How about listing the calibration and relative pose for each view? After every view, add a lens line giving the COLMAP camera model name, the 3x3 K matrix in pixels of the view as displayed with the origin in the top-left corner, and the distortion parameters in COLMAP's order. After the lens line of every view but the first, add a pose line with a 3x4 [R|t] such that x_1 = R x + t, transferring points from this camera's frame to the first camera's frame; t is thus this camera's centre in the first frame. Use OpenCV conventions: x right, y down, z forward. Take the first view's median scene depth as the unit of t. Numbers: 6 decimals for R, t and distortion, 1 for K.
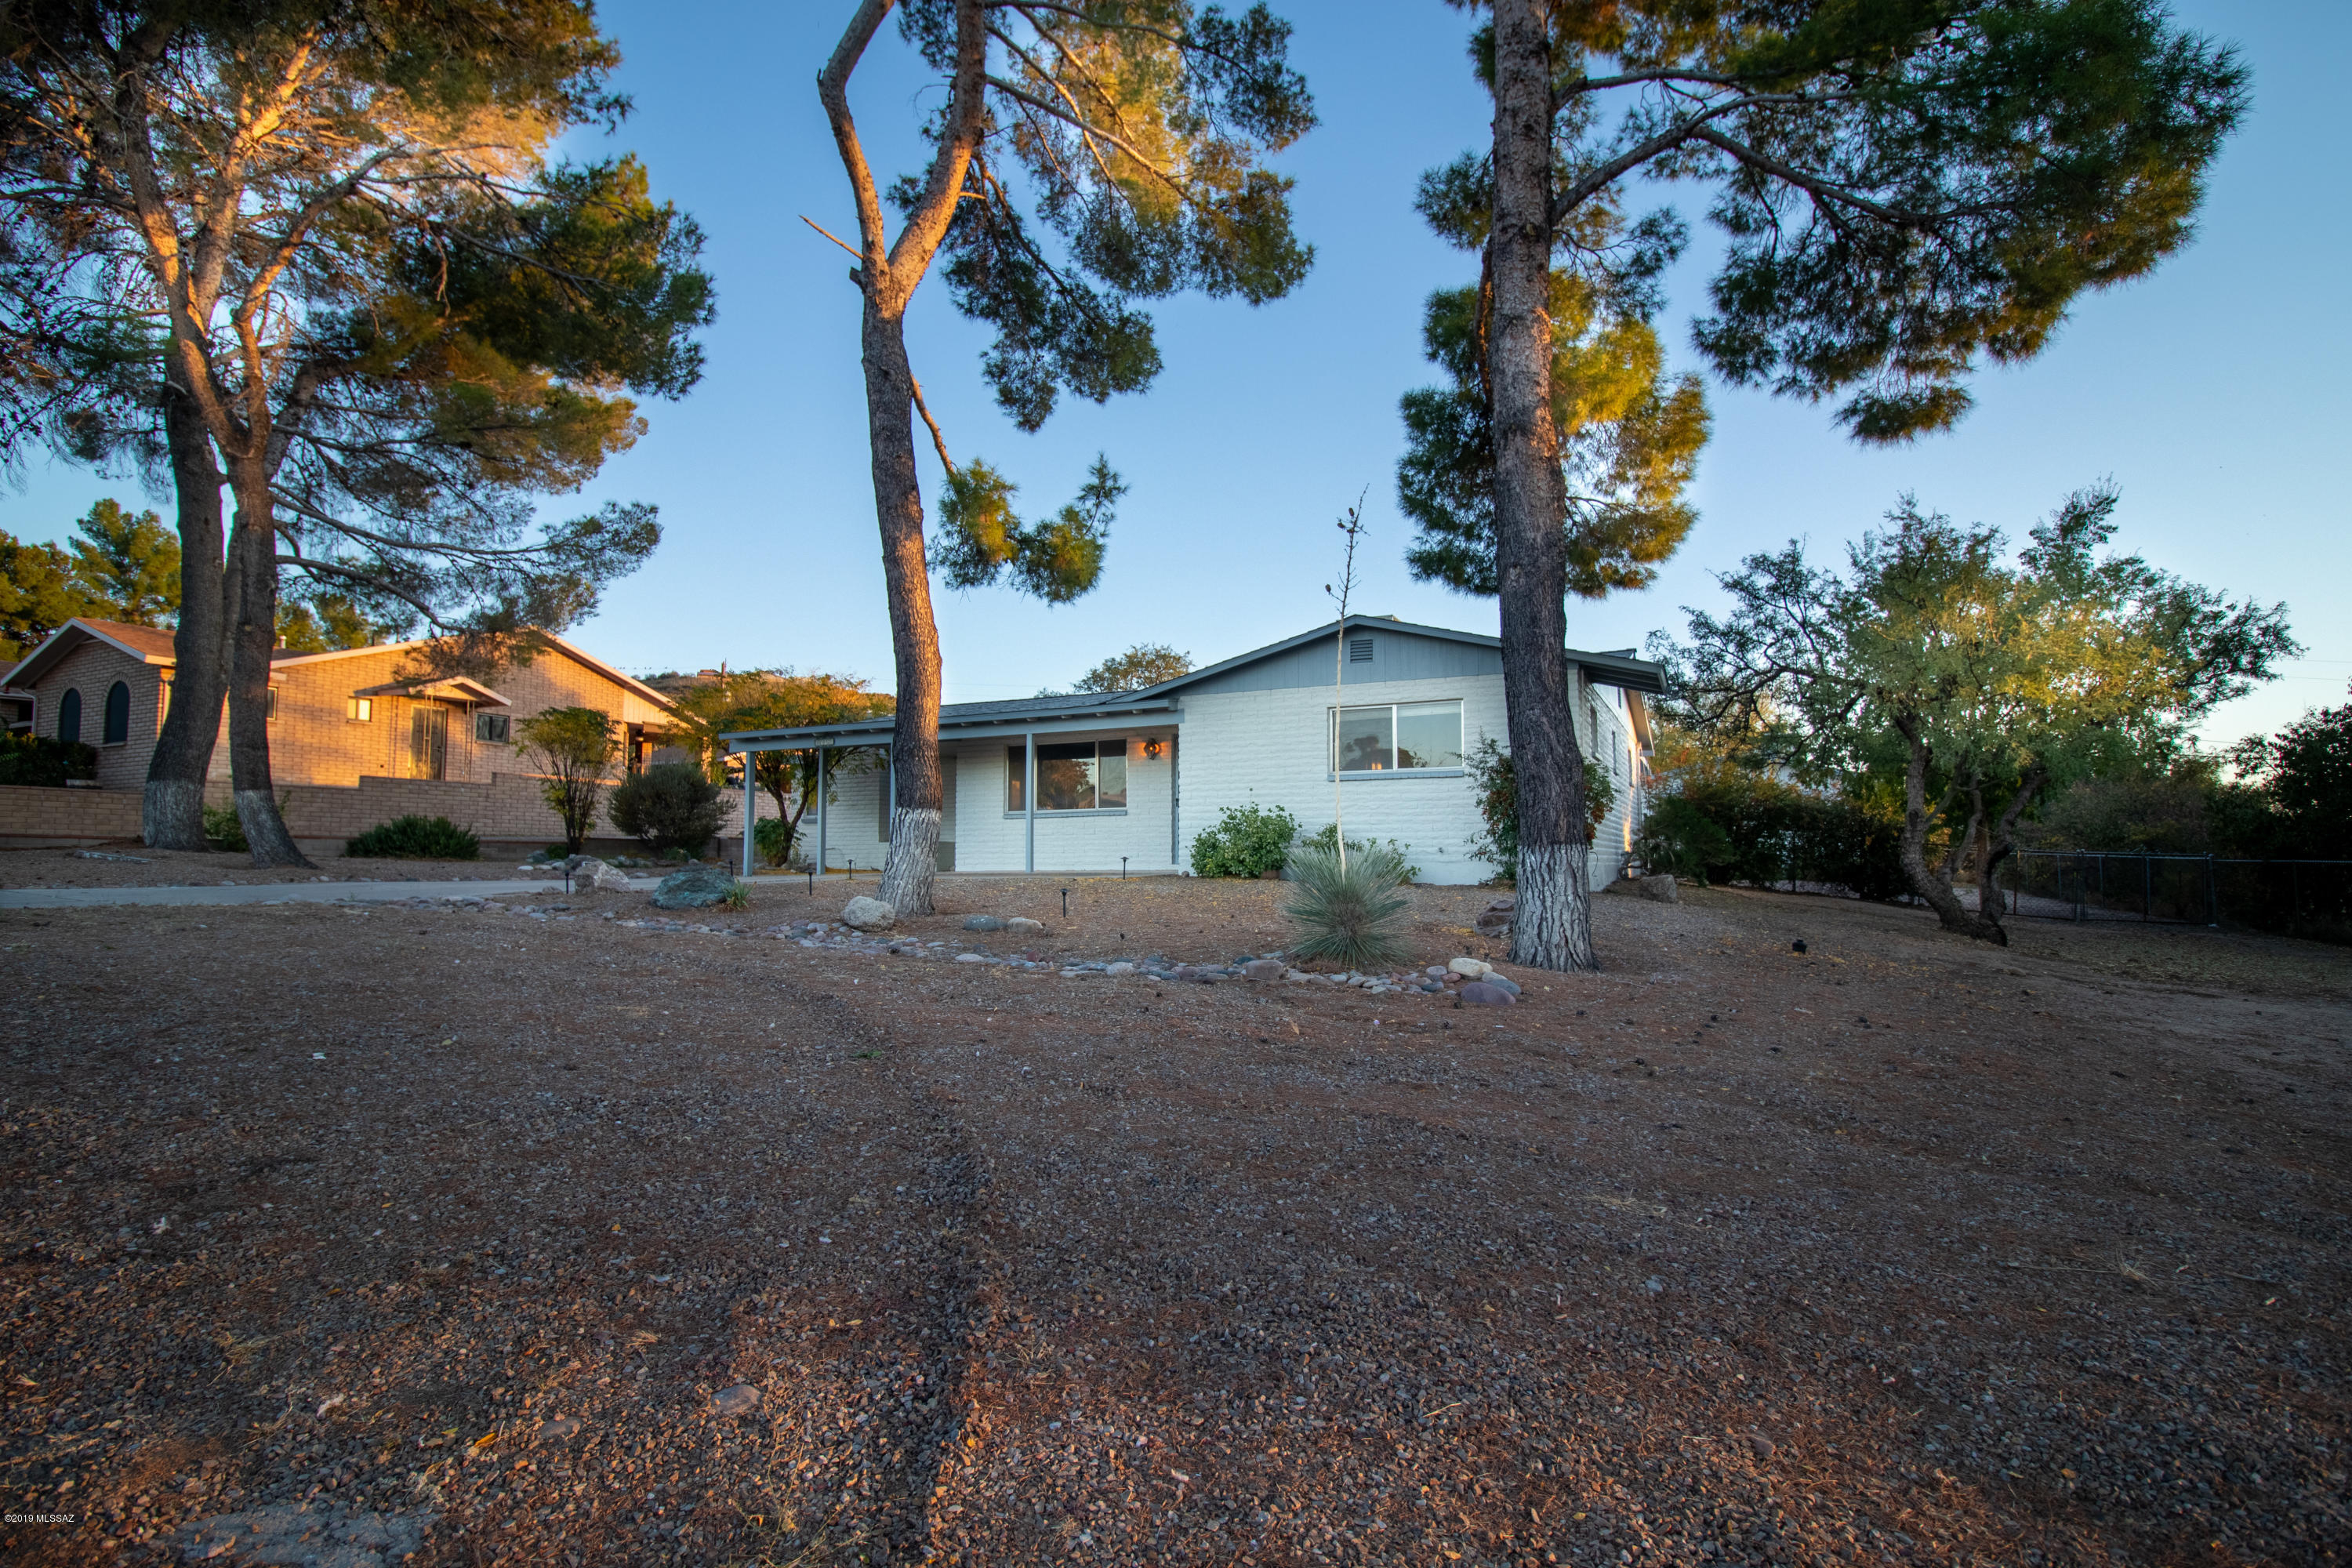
lens RADIAL K [[1148.9, 0, 1173.9], [0, 1148.9, 789.0], [0, 0, 1]] dist [-0.008422, -0.007731]
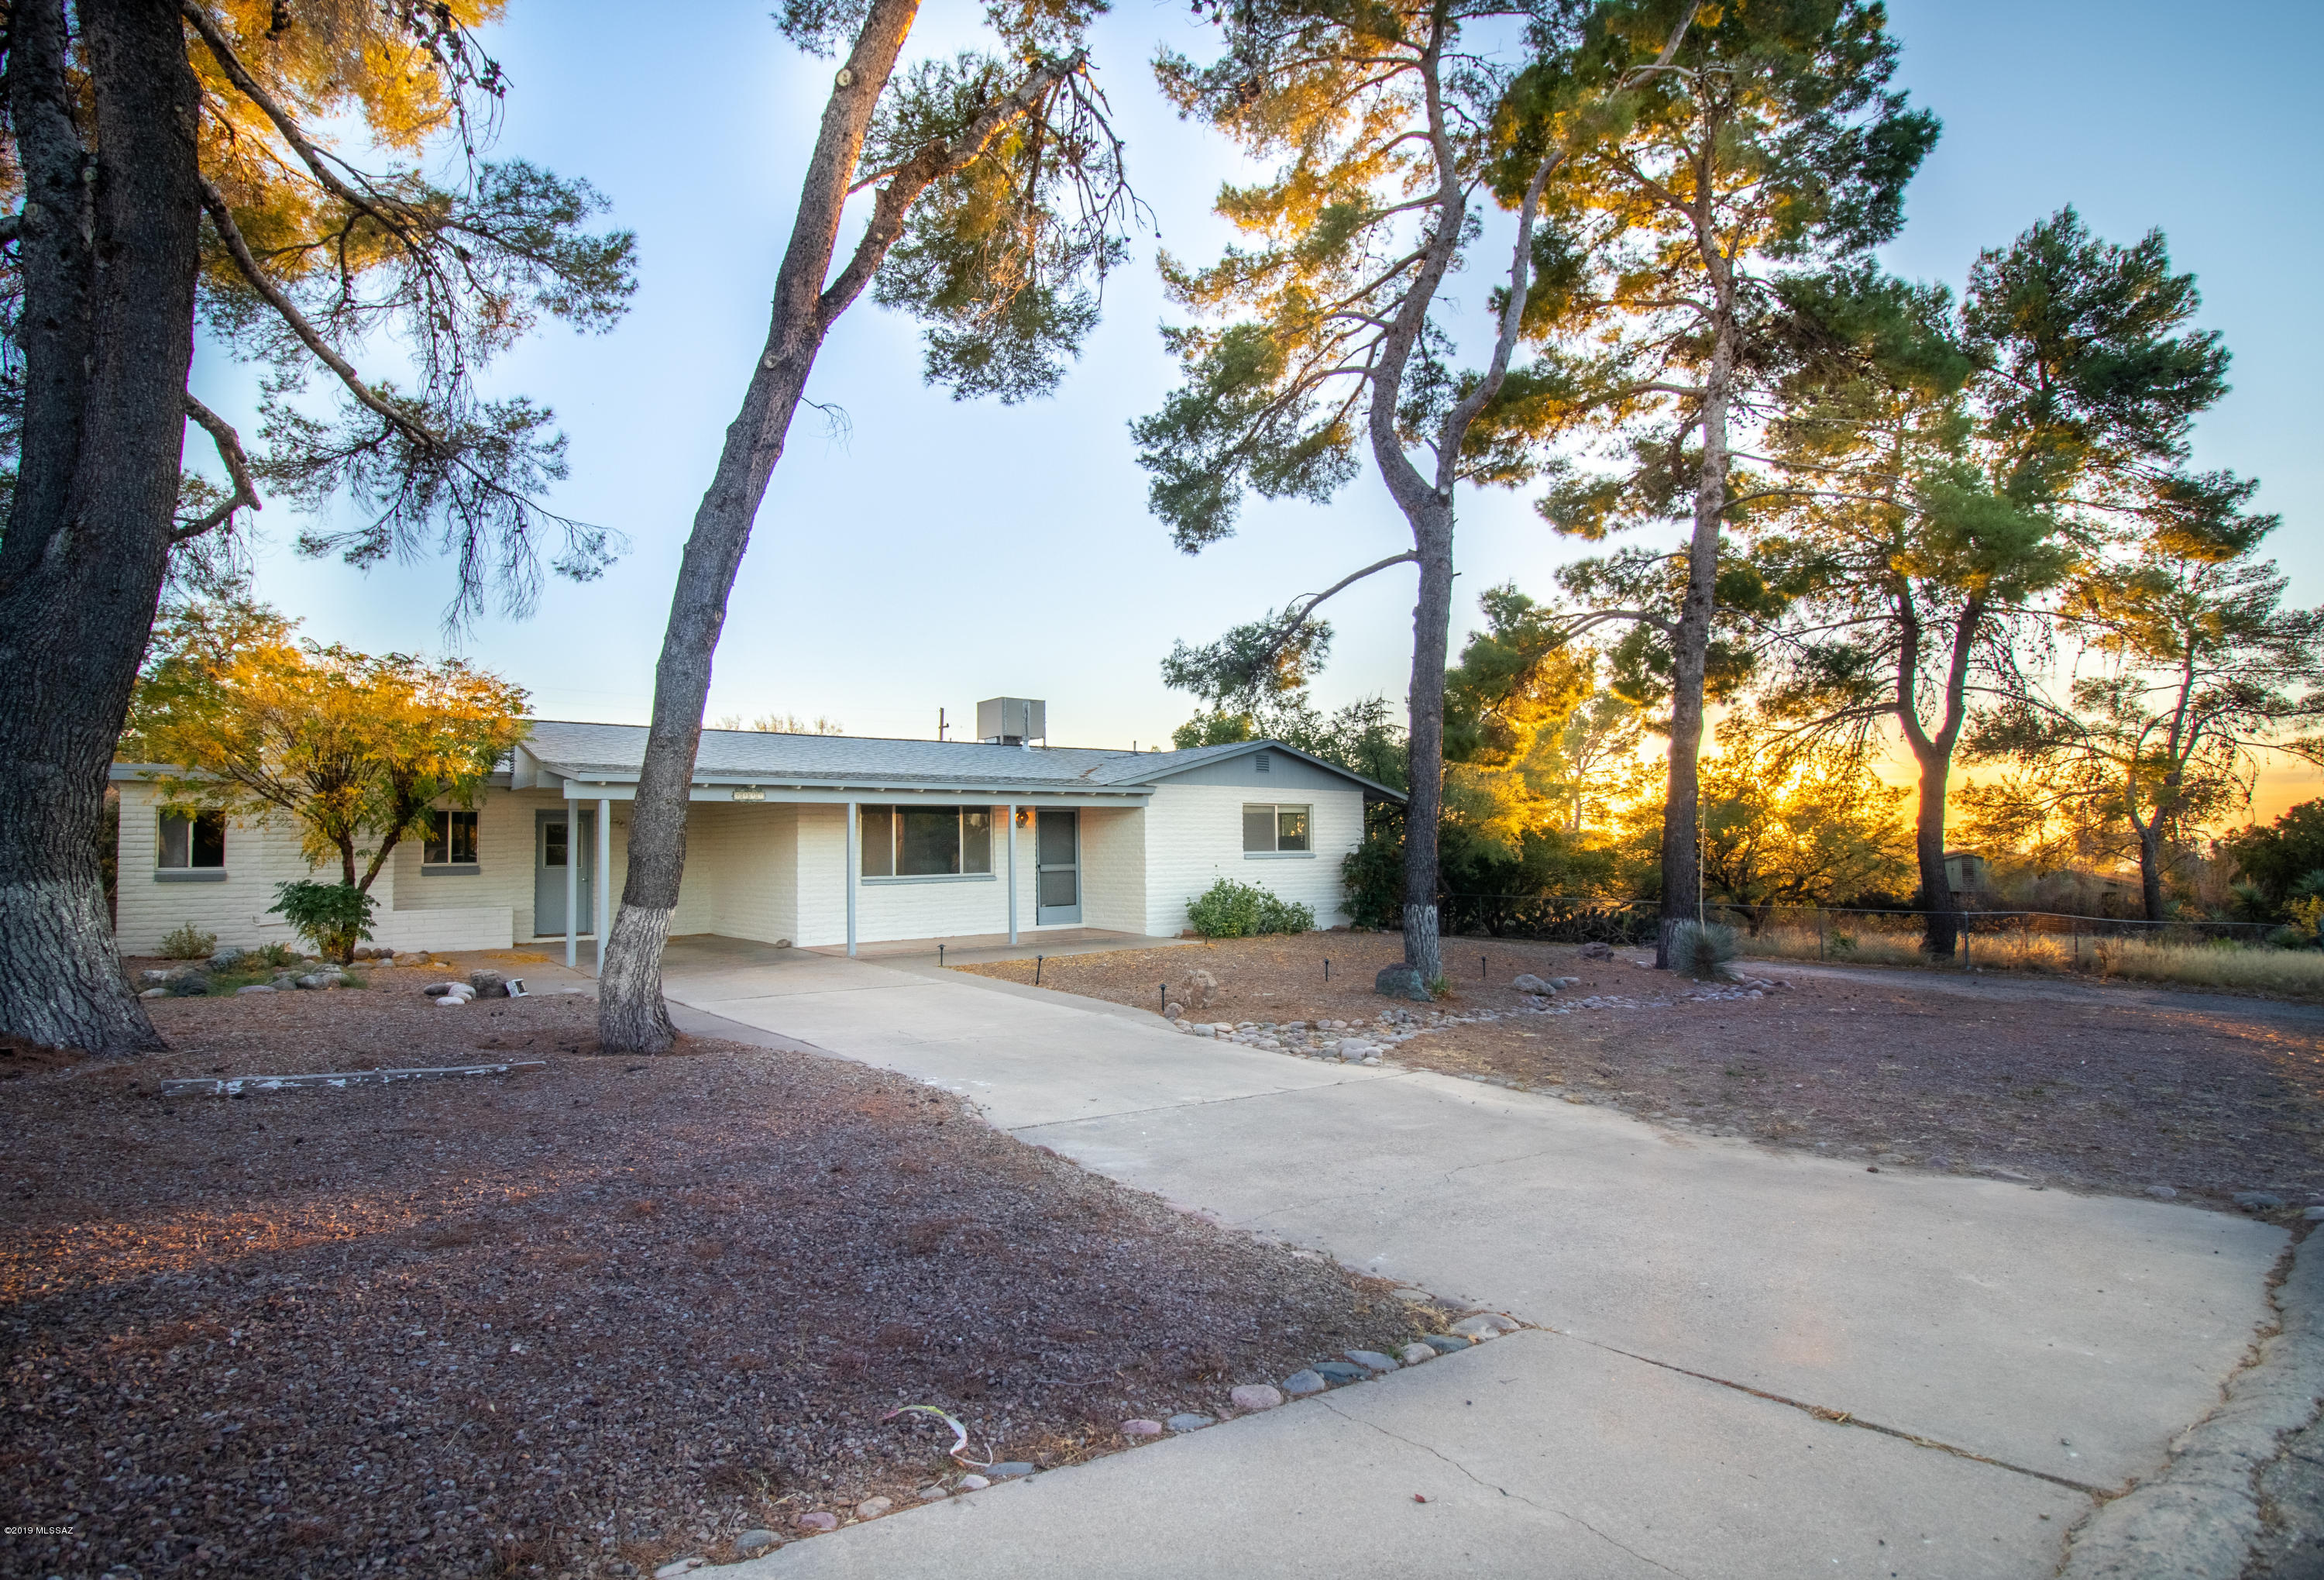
lens RADIAL K [[1115.5, 0, 1139.1], [0, 1115.5, 775.3], [0, 0, 1]] dist [-0.008705, -0.005272]
pose [[0.450847, 0.056158, 0.890833, -1.071637], [-0.047647, 0.998110, -0.038807, -0.047377], [-0.891329, -0.024949, 0.452670, 0.521997]]
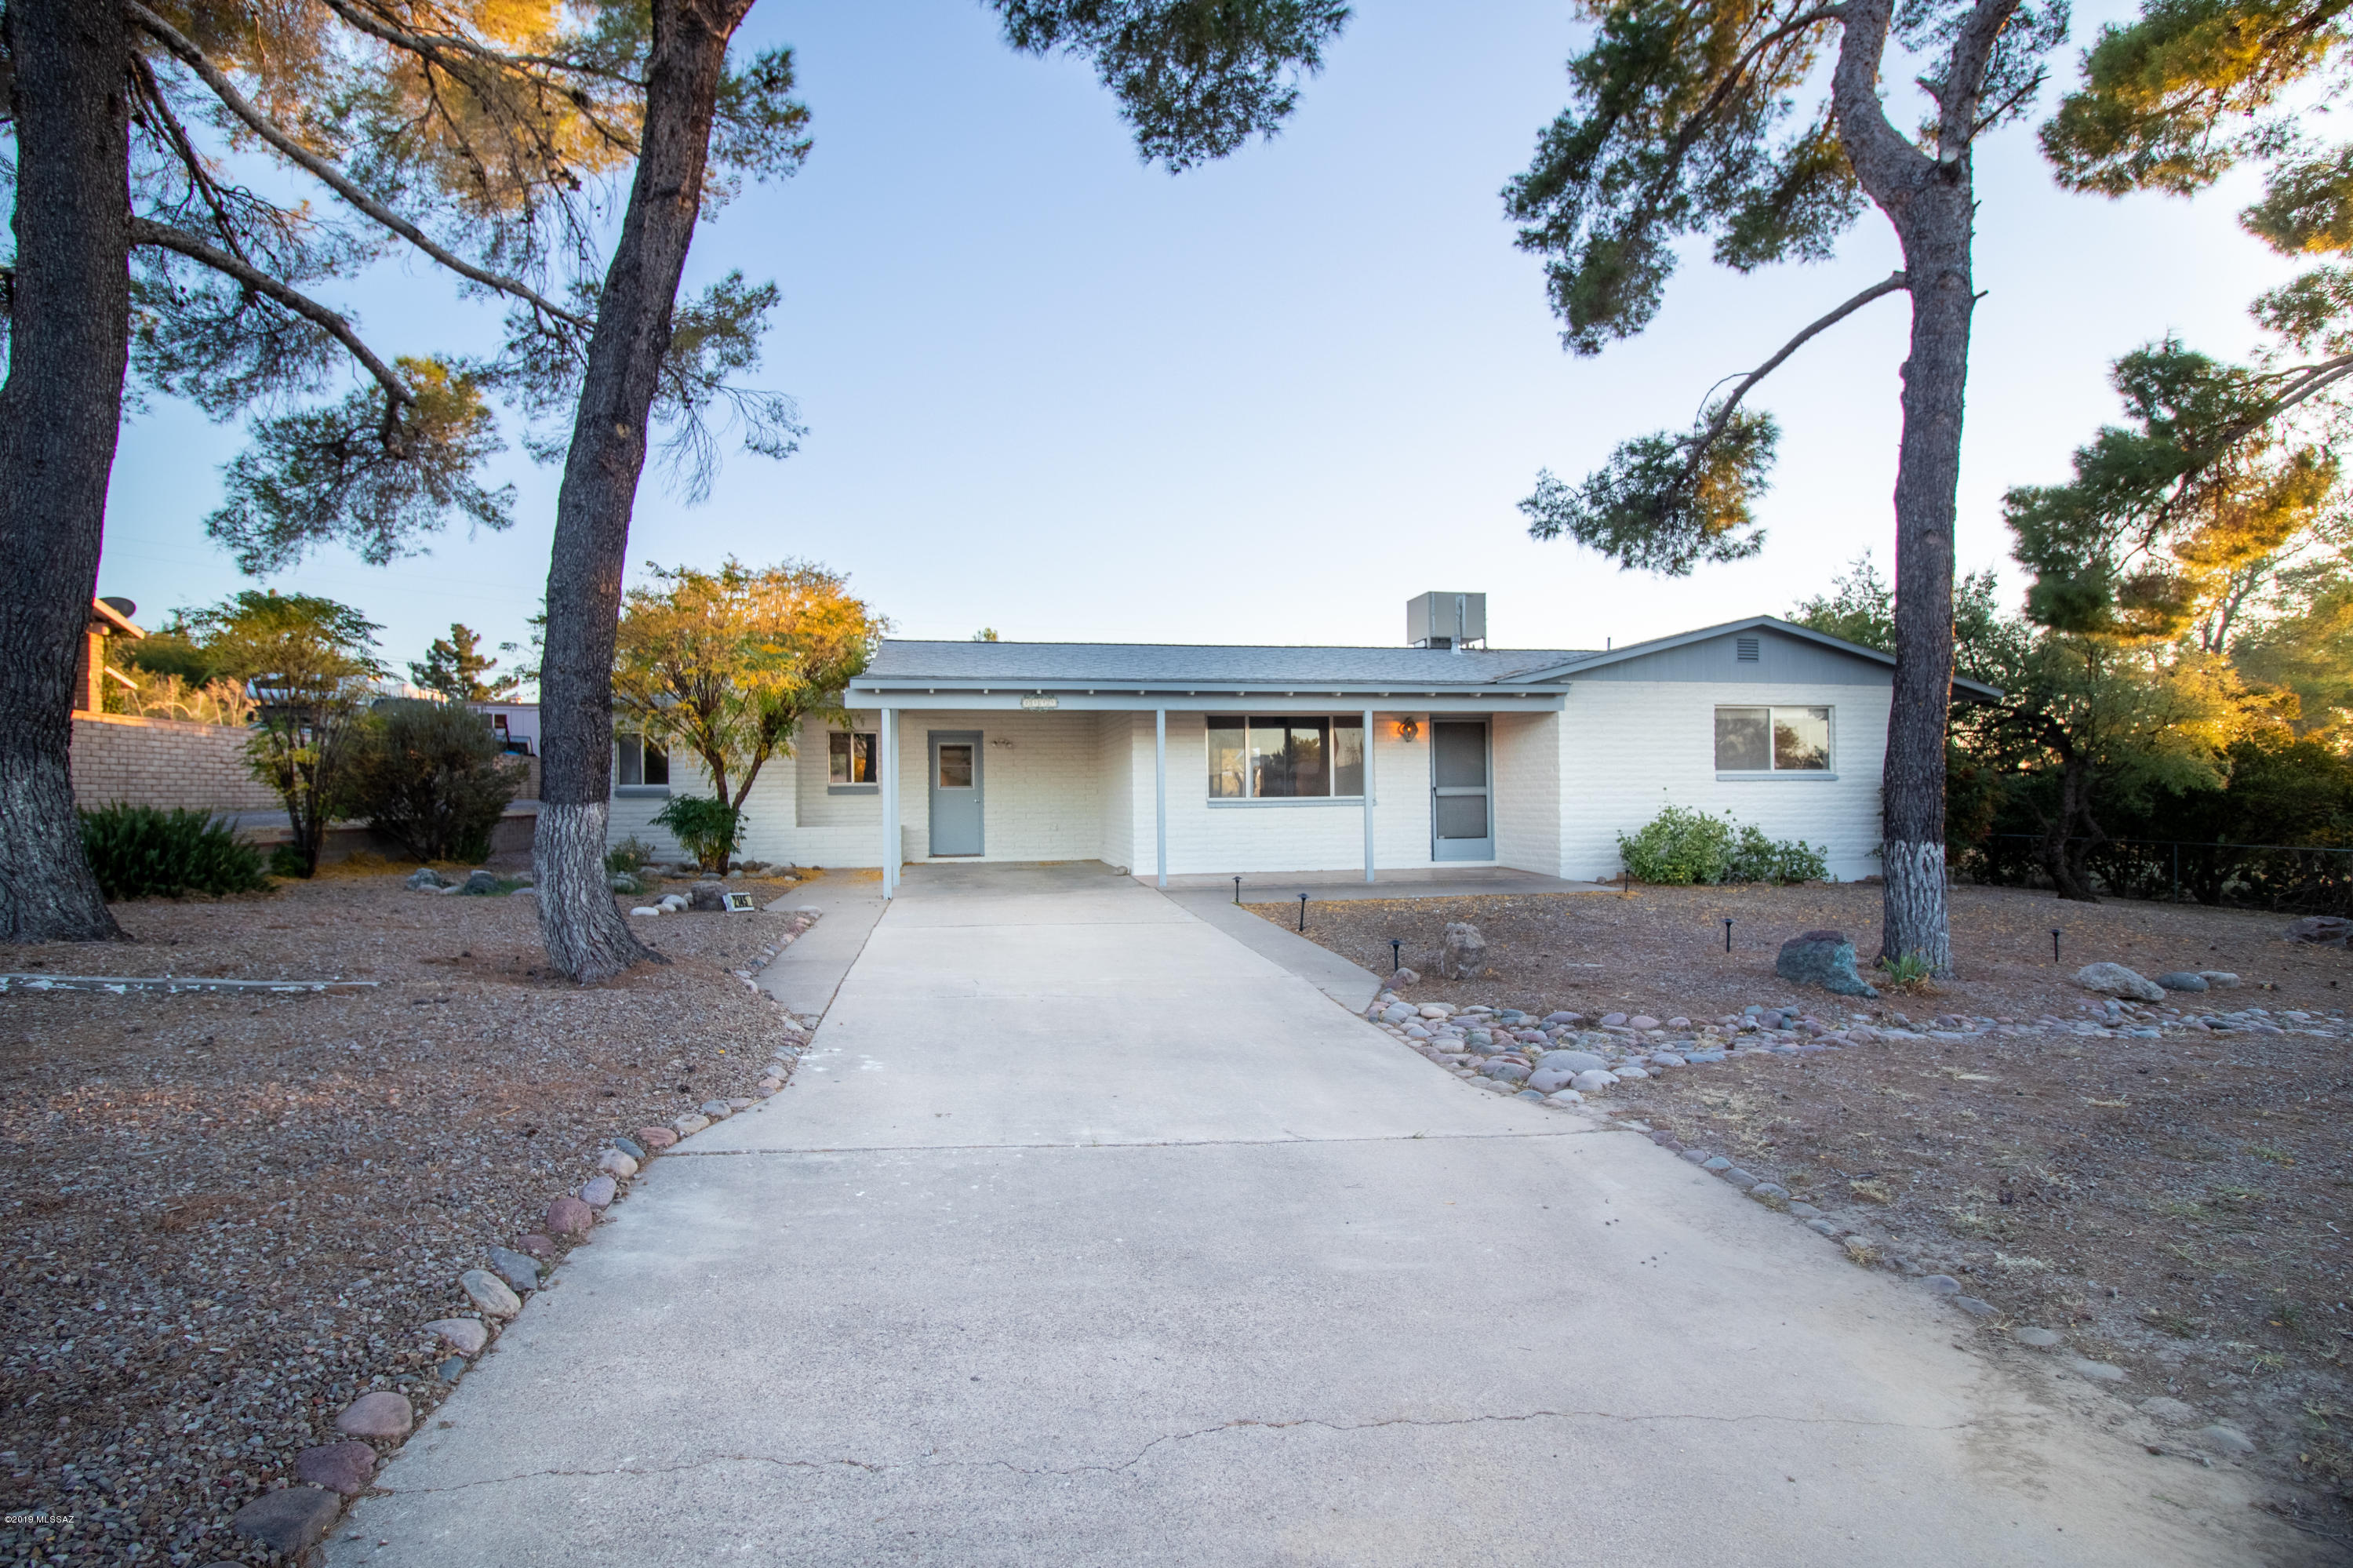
lens RADIAL K [[1149.4, 0, 1191.2], [0, 1149.4, 776.9], [0, 0, 1]] dist [-0.008422, -0.007731]
pose [[0.802954, 0.004988, 0.596020, -0.802133], [-0.033395, 0.998771, 0.036630, -0.030537], [-0.595104, -0.049316, 0.802134, 0.477645]]
